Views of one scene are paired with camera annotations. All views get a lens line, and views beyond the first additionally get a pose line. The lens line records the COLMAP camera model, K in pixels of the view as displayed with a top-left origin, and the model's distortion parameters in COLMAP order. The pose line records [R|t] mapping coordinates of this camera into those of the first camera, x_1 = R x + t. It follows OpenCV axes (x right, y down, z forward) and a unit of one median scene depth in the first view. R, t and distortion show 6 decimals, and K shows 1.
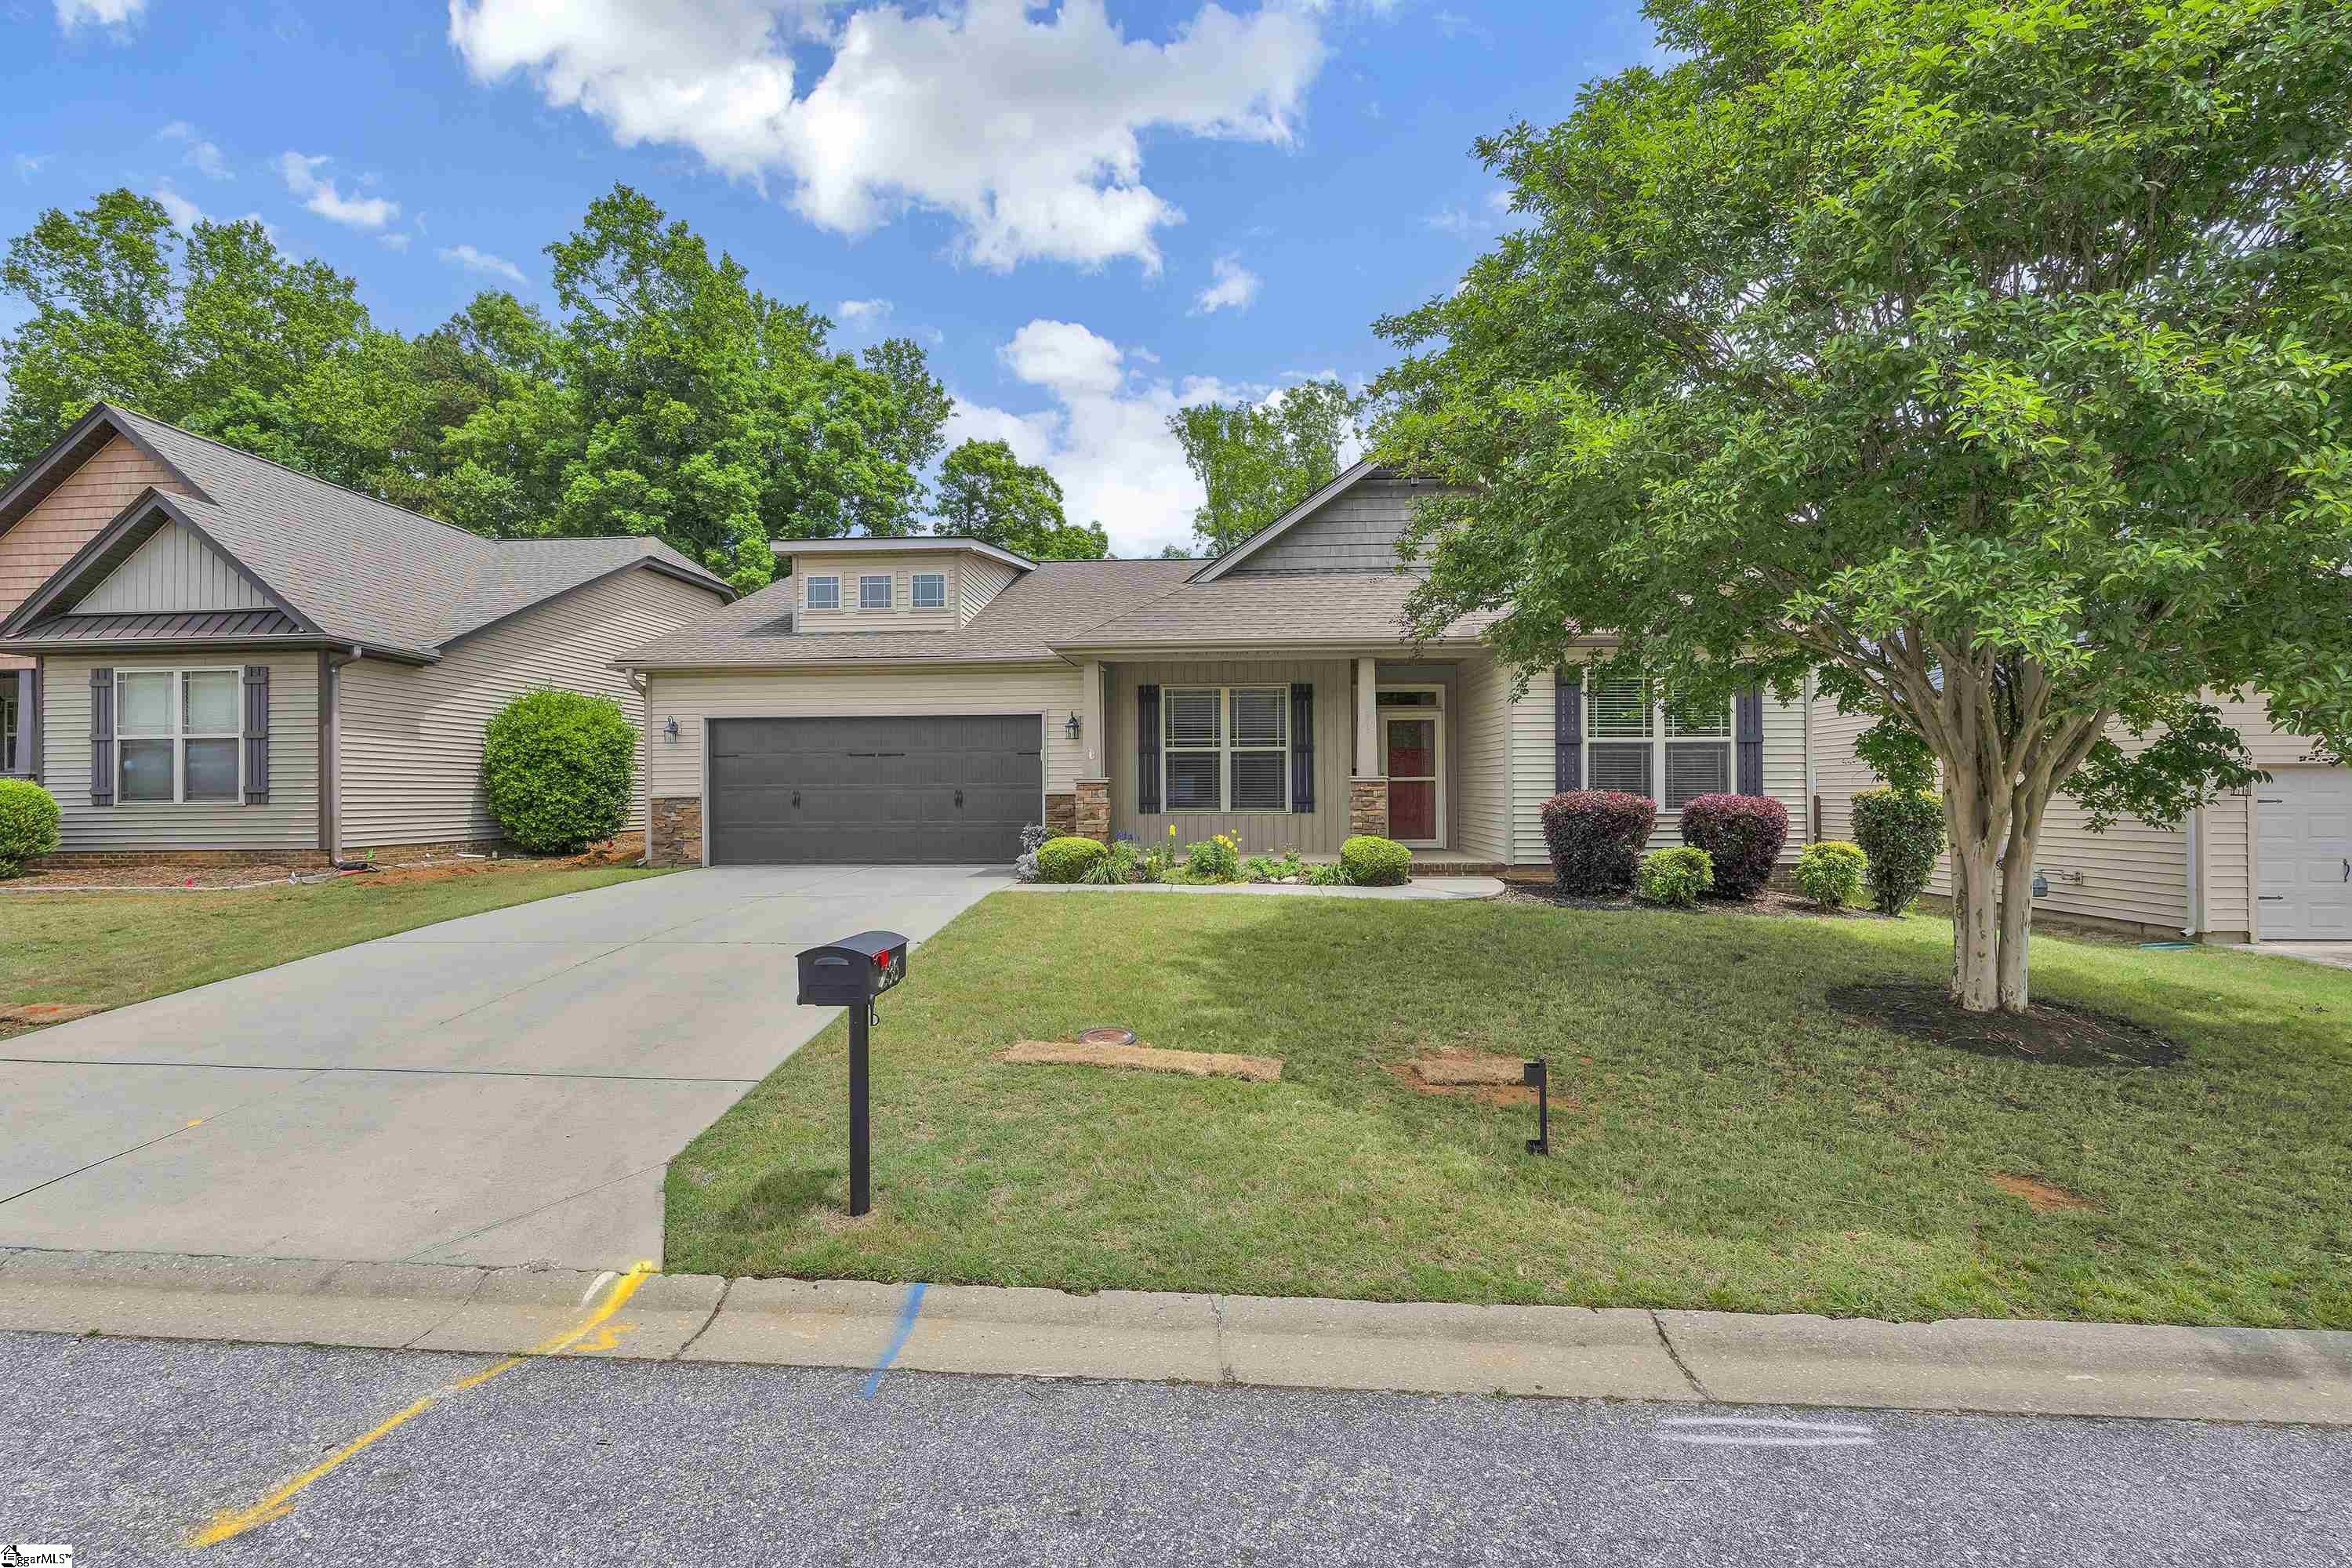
lens RADIAL K [[1067.8, 0, 1165.5], [0, 1067.8, 791.1], [0, 0, 1]] dist [-0.004211, -0.000259]
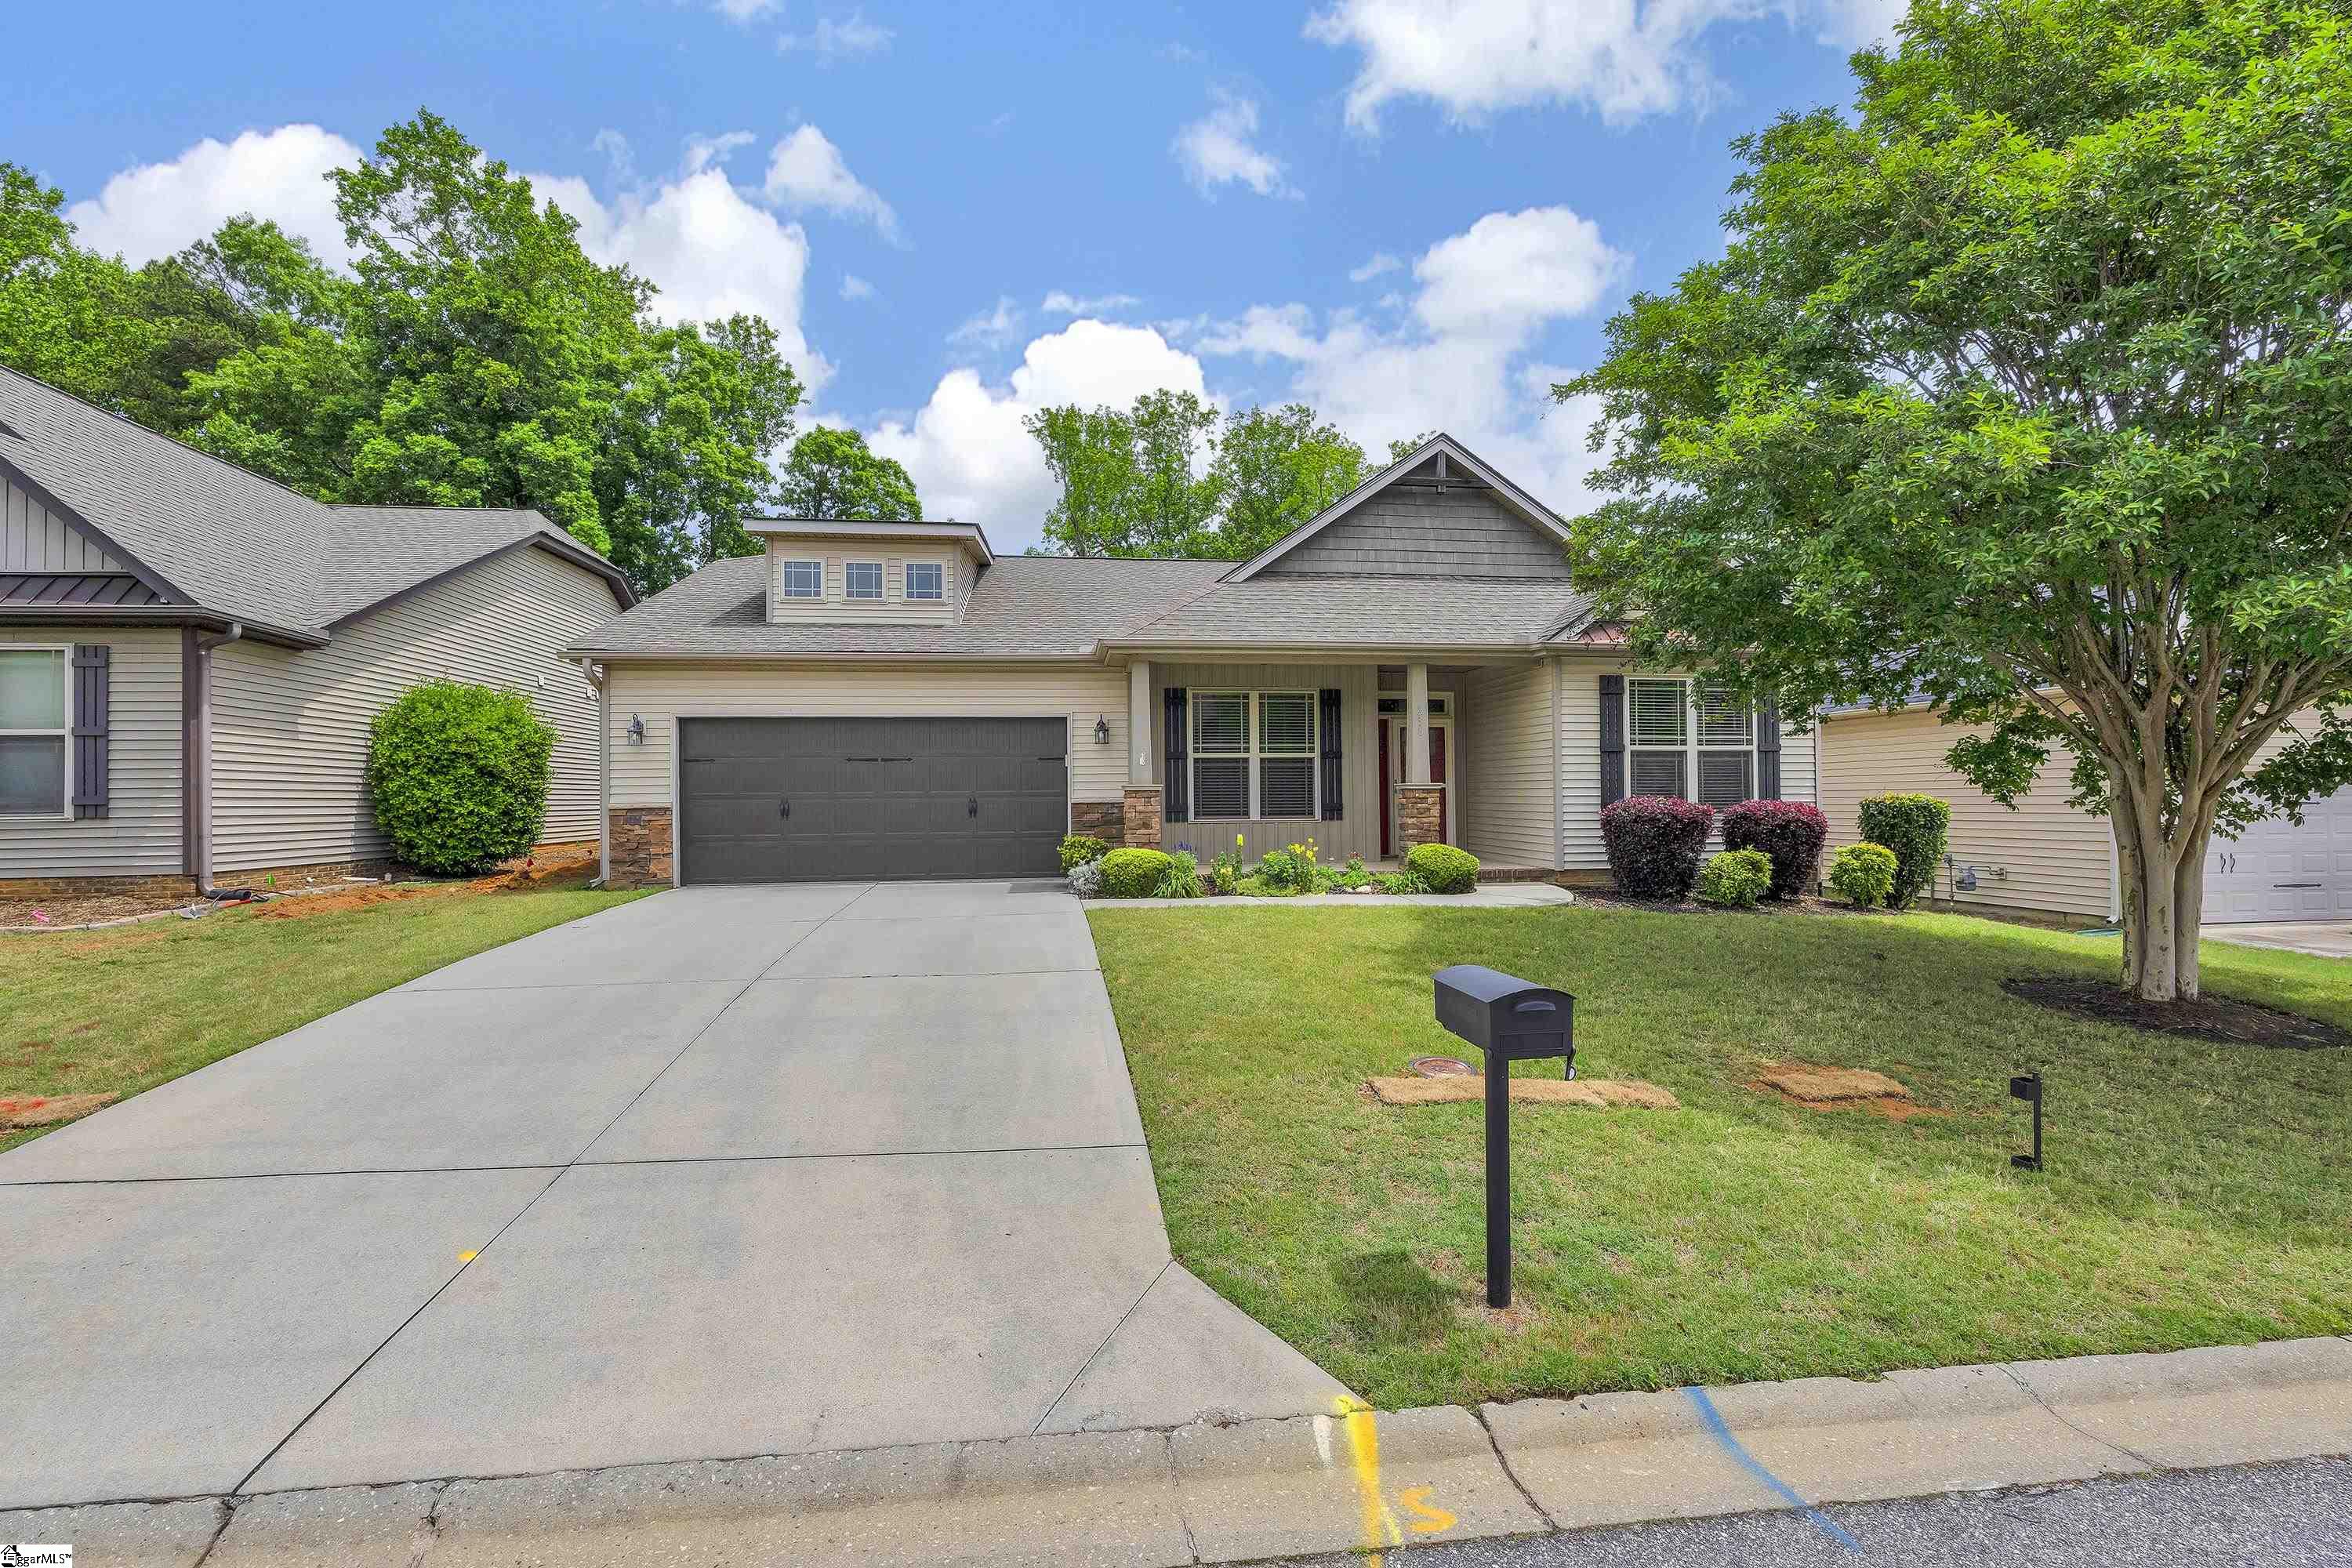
lens RADIAL K [[1067.8, 0, 1180.6], [0, 1067.8, 790.7], [0, 0, 1]] dist [-0.004211, -0.000259]
pose [[0.981216, -0.001823, 0.192906, -0.210986], [0.003234, 0.999970, -0.007001, -0.000561], [-0.192887, 0.007493, 0.981192, 0.068260]]
